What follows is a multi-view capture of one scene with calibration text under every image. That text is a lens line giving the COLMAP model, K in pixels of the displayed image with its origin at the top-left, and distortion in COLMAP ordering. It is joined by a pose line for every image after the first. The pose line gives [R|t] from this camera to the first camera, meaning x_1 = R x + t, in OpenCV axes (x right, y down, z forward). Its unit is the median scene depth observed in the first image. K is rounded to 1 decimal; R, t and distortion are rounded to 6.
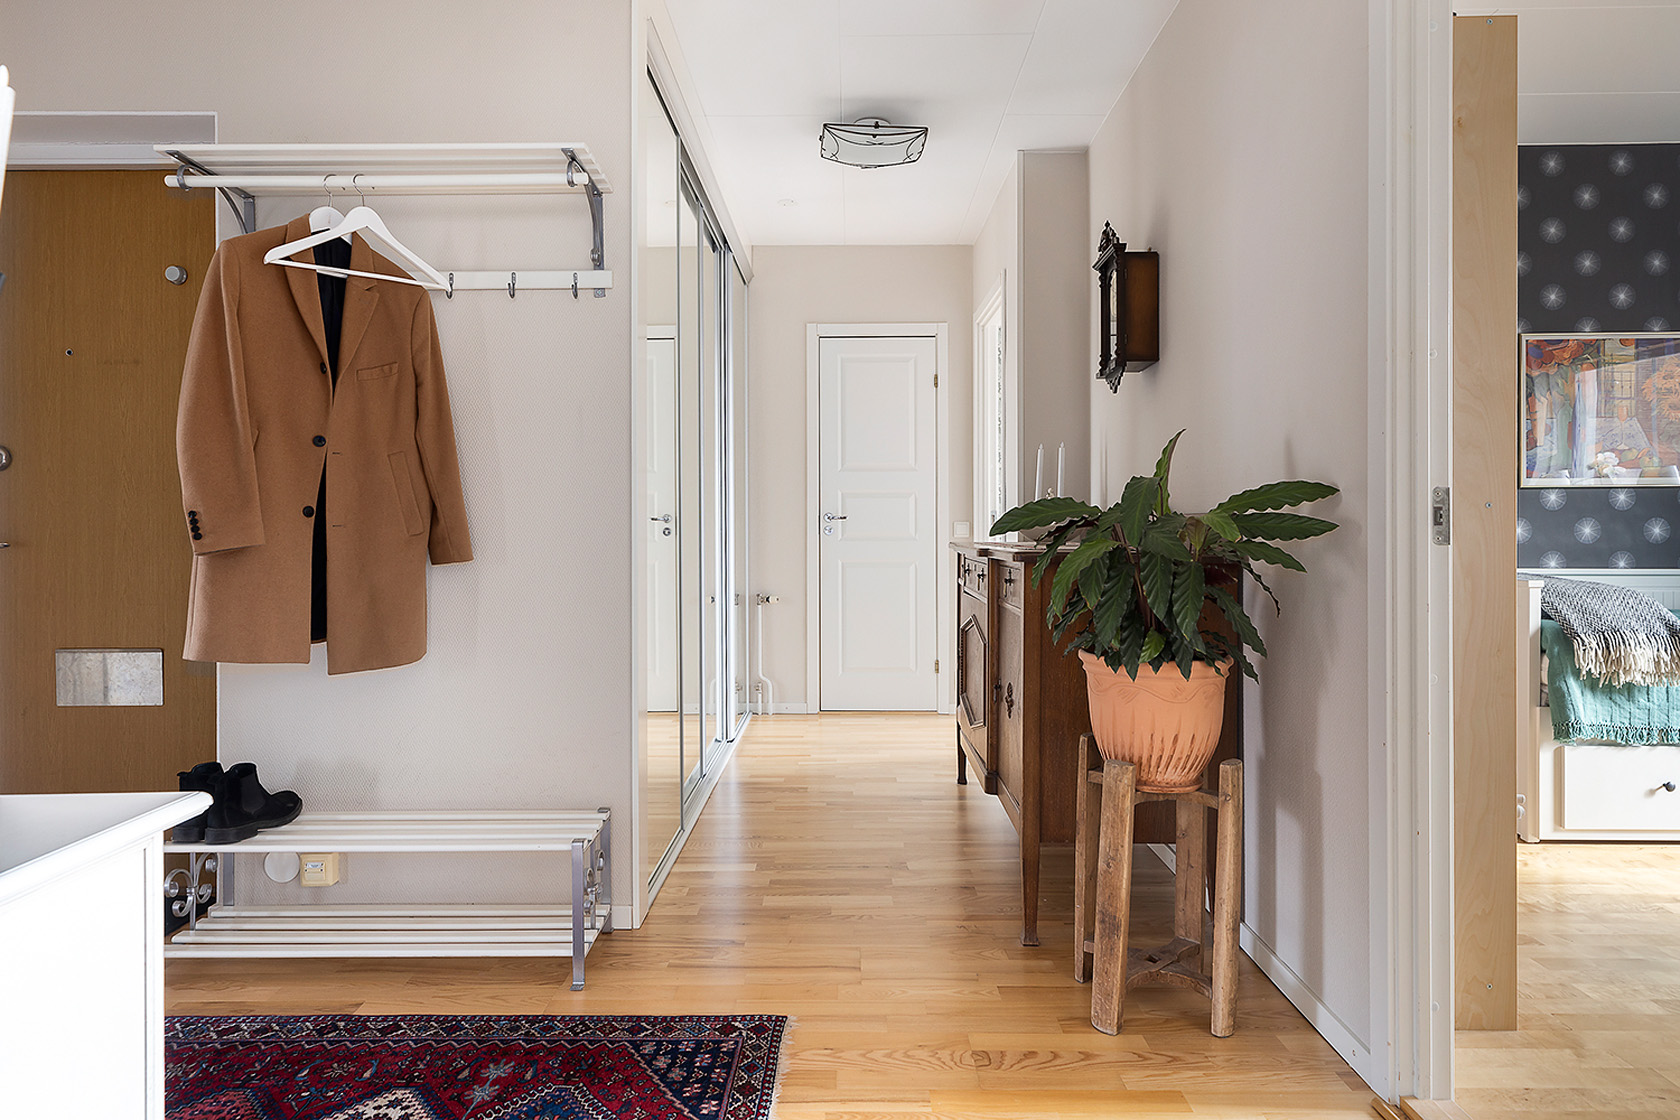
lens RADIAL K [[1036.1, 0, 840.8], [0, 1036.1, 531.3], [0, 0, 1]] dist [0.002956, 0.002379]
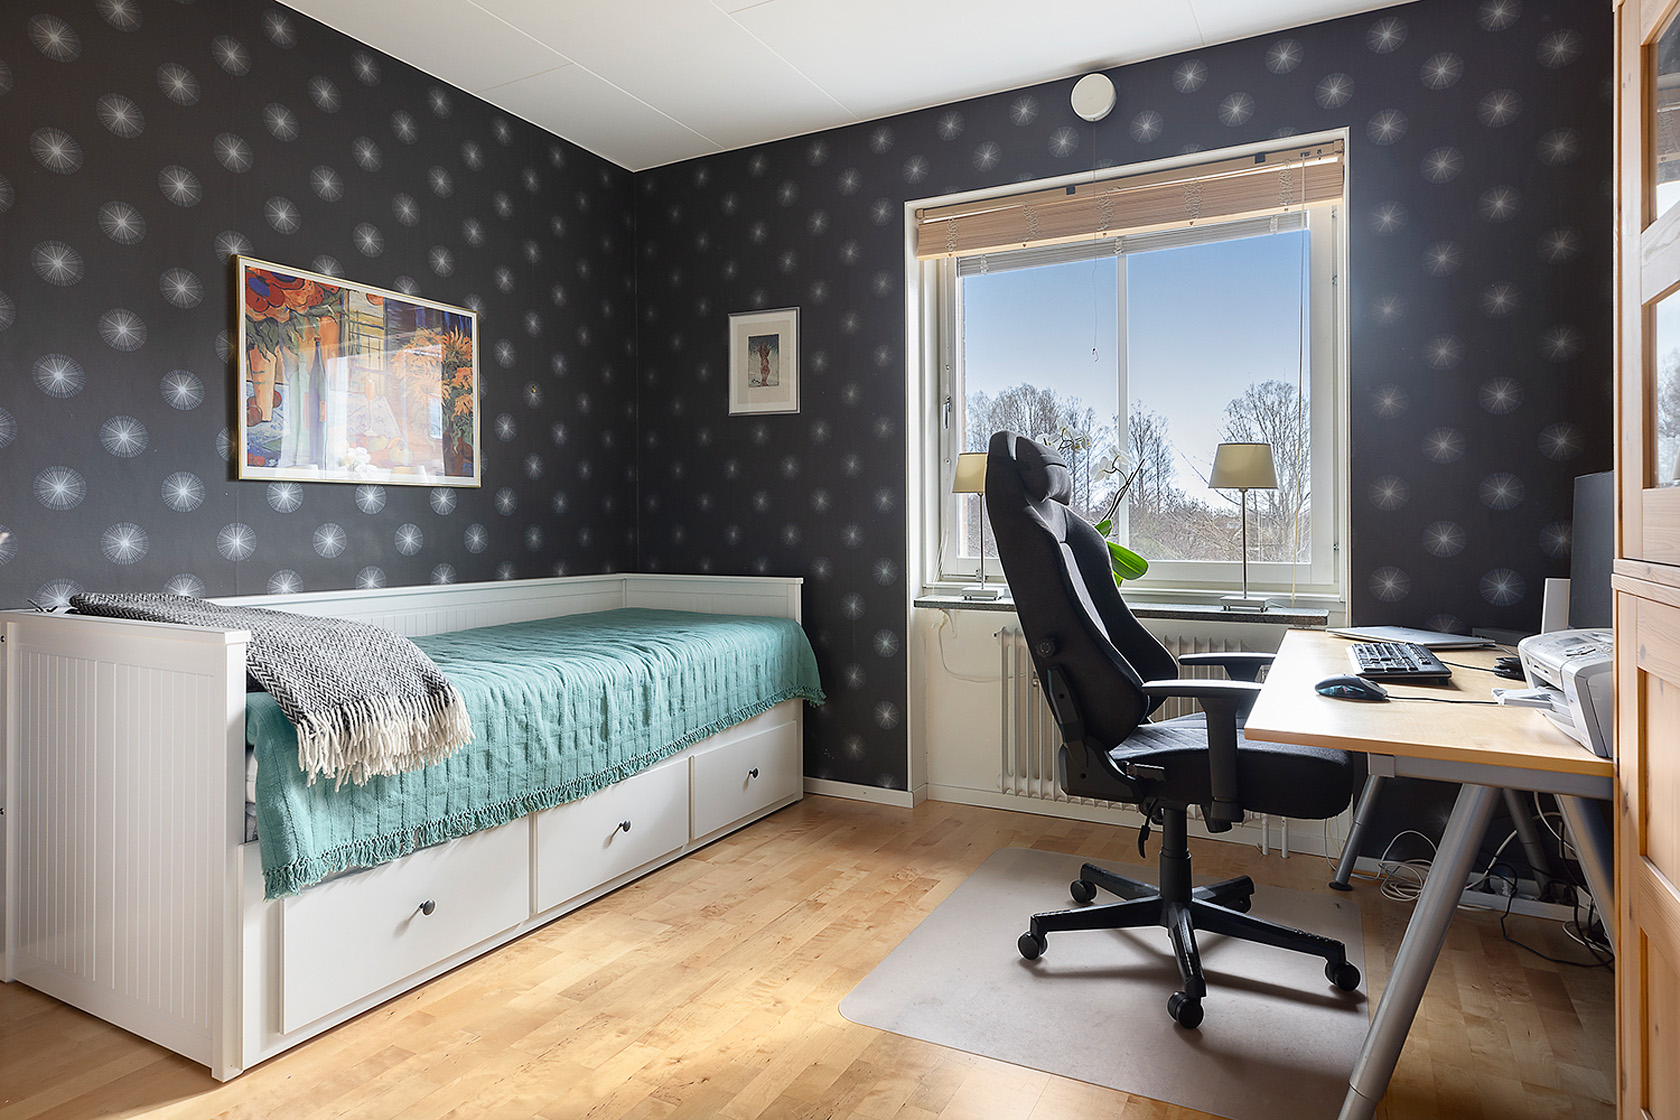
lens RADIAL K [[955.0, 0, 836.5], [0, 955.0, 539.2], [0, 0, 1]] dist [0.011715, 0.000037]
pose [[0.462190, -0.009519, 0.886730, 0.347941], [0.000313, 0.999944, 0.010571, -0.011059], [-0.886781, -0.004609, 0.462167, 0.450628]]
